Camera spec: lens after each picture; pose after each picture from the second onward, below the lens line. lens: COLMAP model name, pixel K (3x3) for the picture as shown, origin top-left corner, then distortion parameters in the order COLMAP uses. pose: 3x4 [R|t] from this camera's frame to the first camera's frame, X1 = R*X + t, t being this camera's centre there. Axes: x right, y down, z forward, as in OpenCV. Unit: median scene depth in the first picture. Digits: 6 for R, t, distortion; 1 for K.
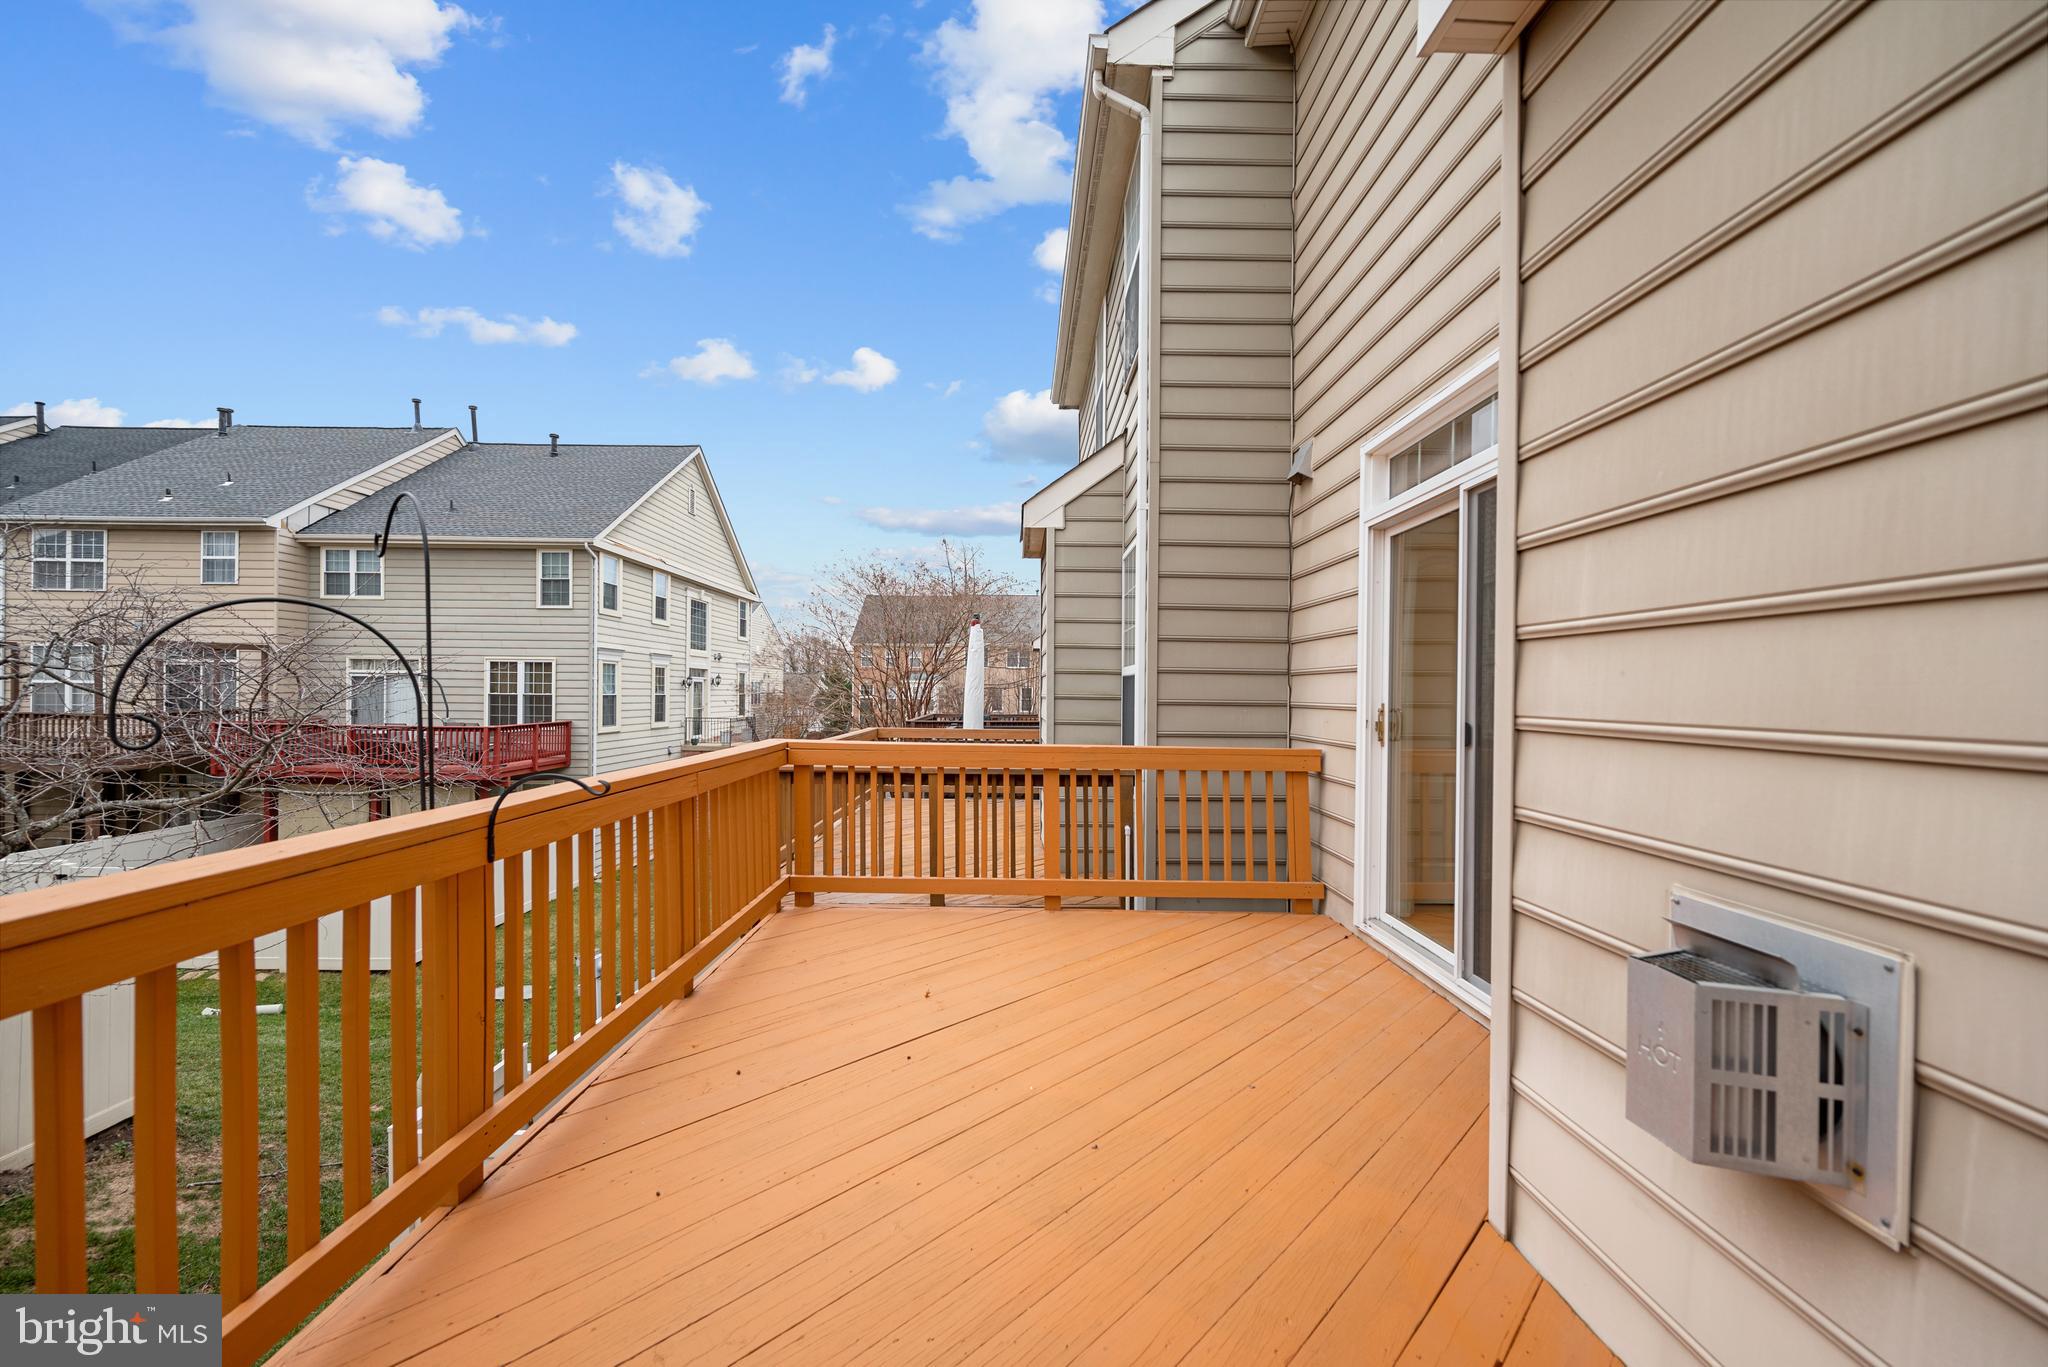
lens RADIAL K [[813.2, 0, 1001.1], [0, 813.2, 692.3], [0, 0, 1]] dist [-0.000156, -0.000433]
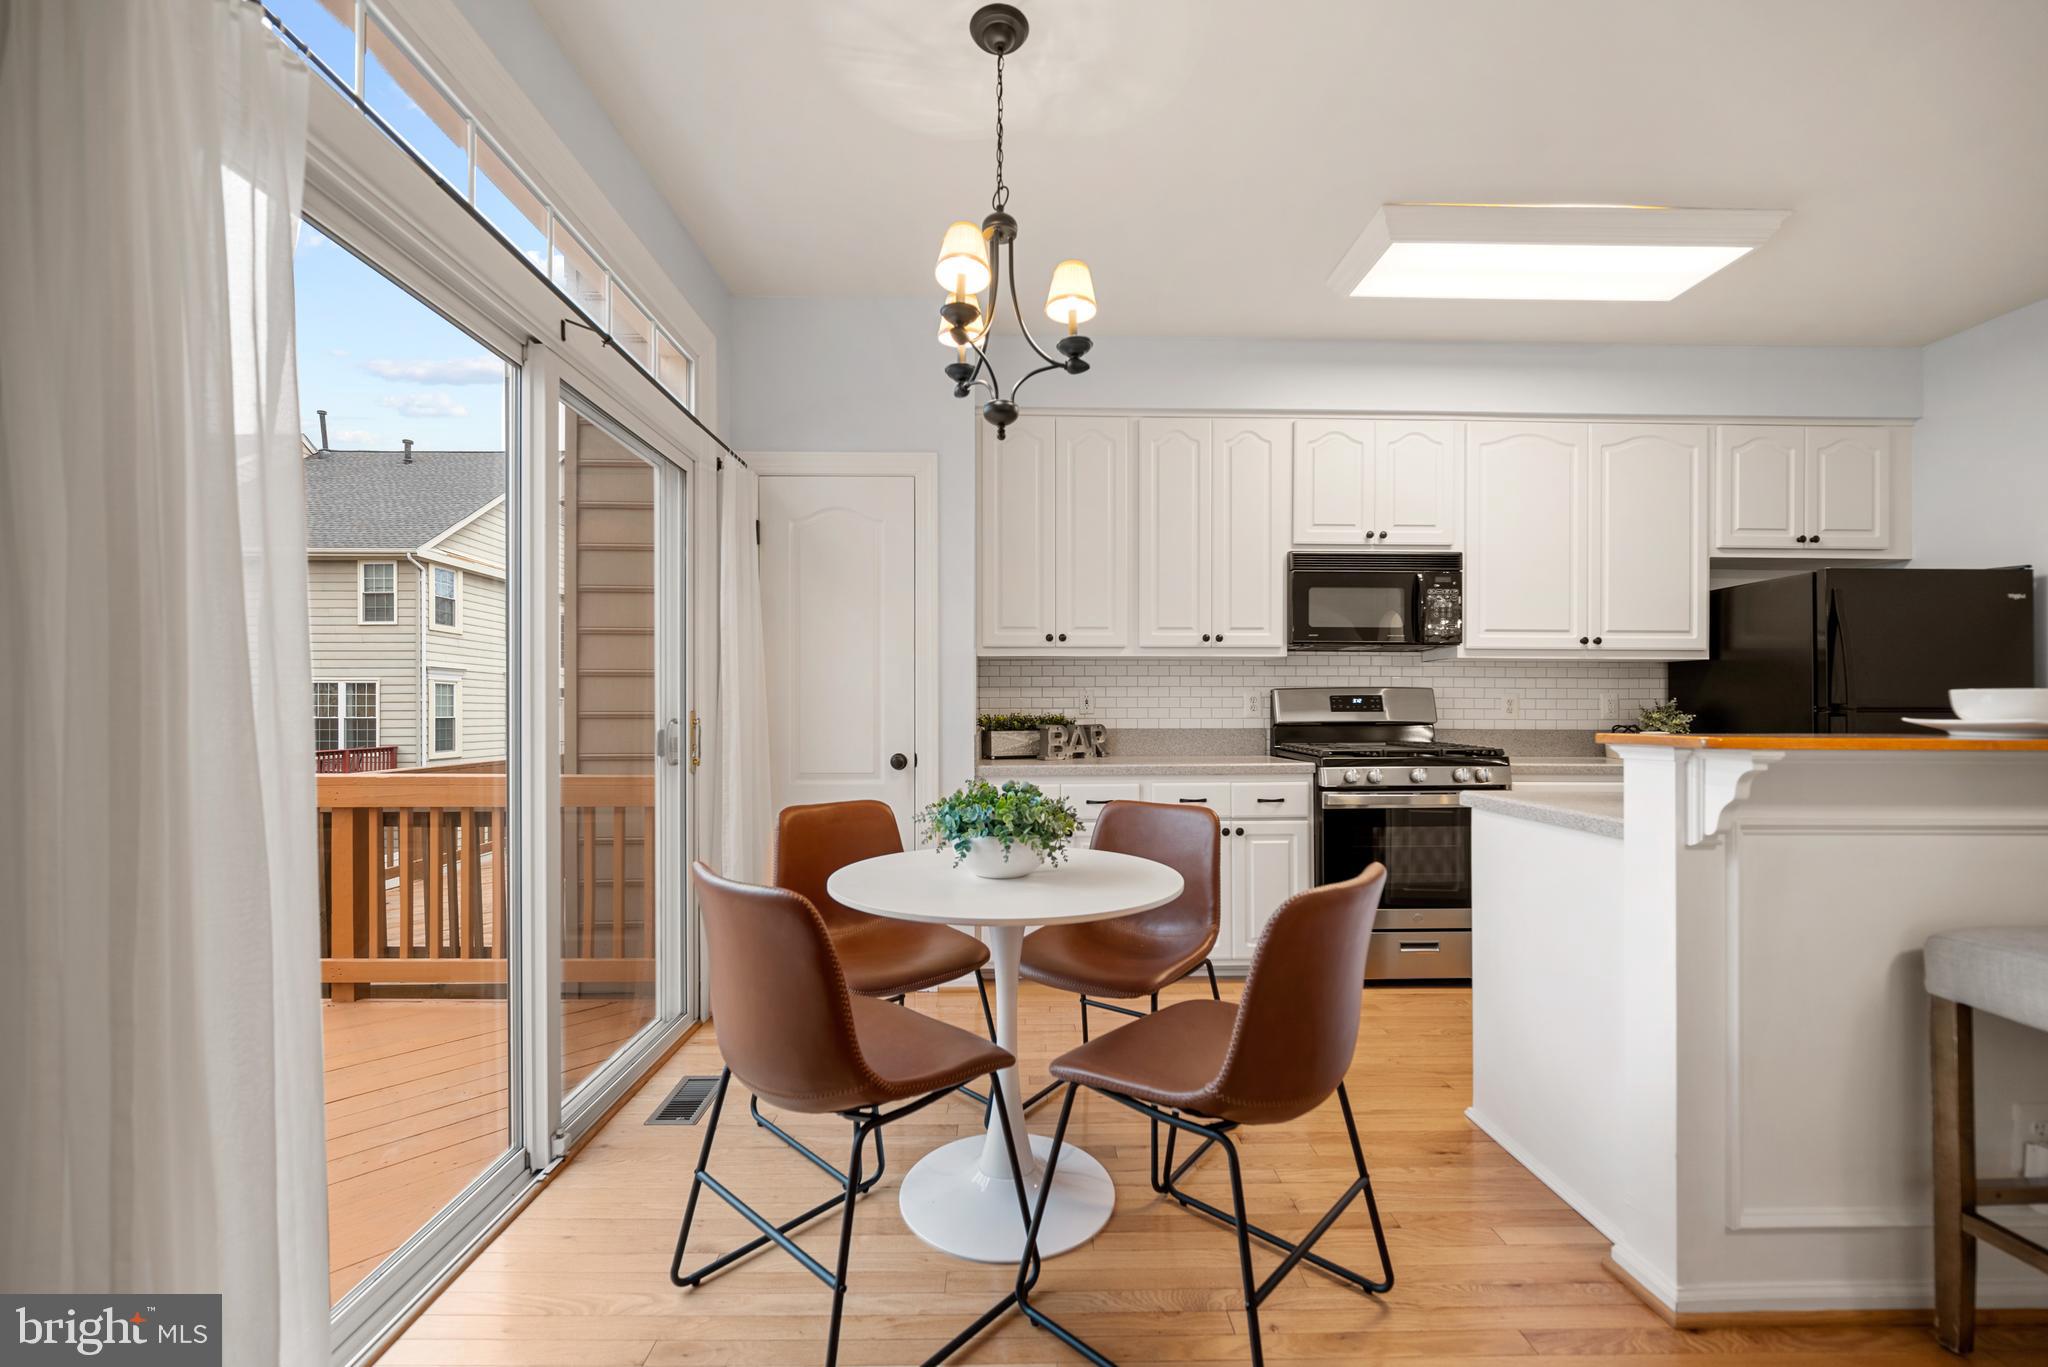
lens RADIAL K [[813.2, 0, 997.4], [0, 813.2, 715.2], [0, 0, 1]] dist [-0.000156, -0.000433]
pose [[0.999838, -0.011151, 0.014144, 0.141184], [0.011077, 0.999924, 0.005326, 0.002677], [-0.014202, -0.005169, 0.999886, 0.064694]]
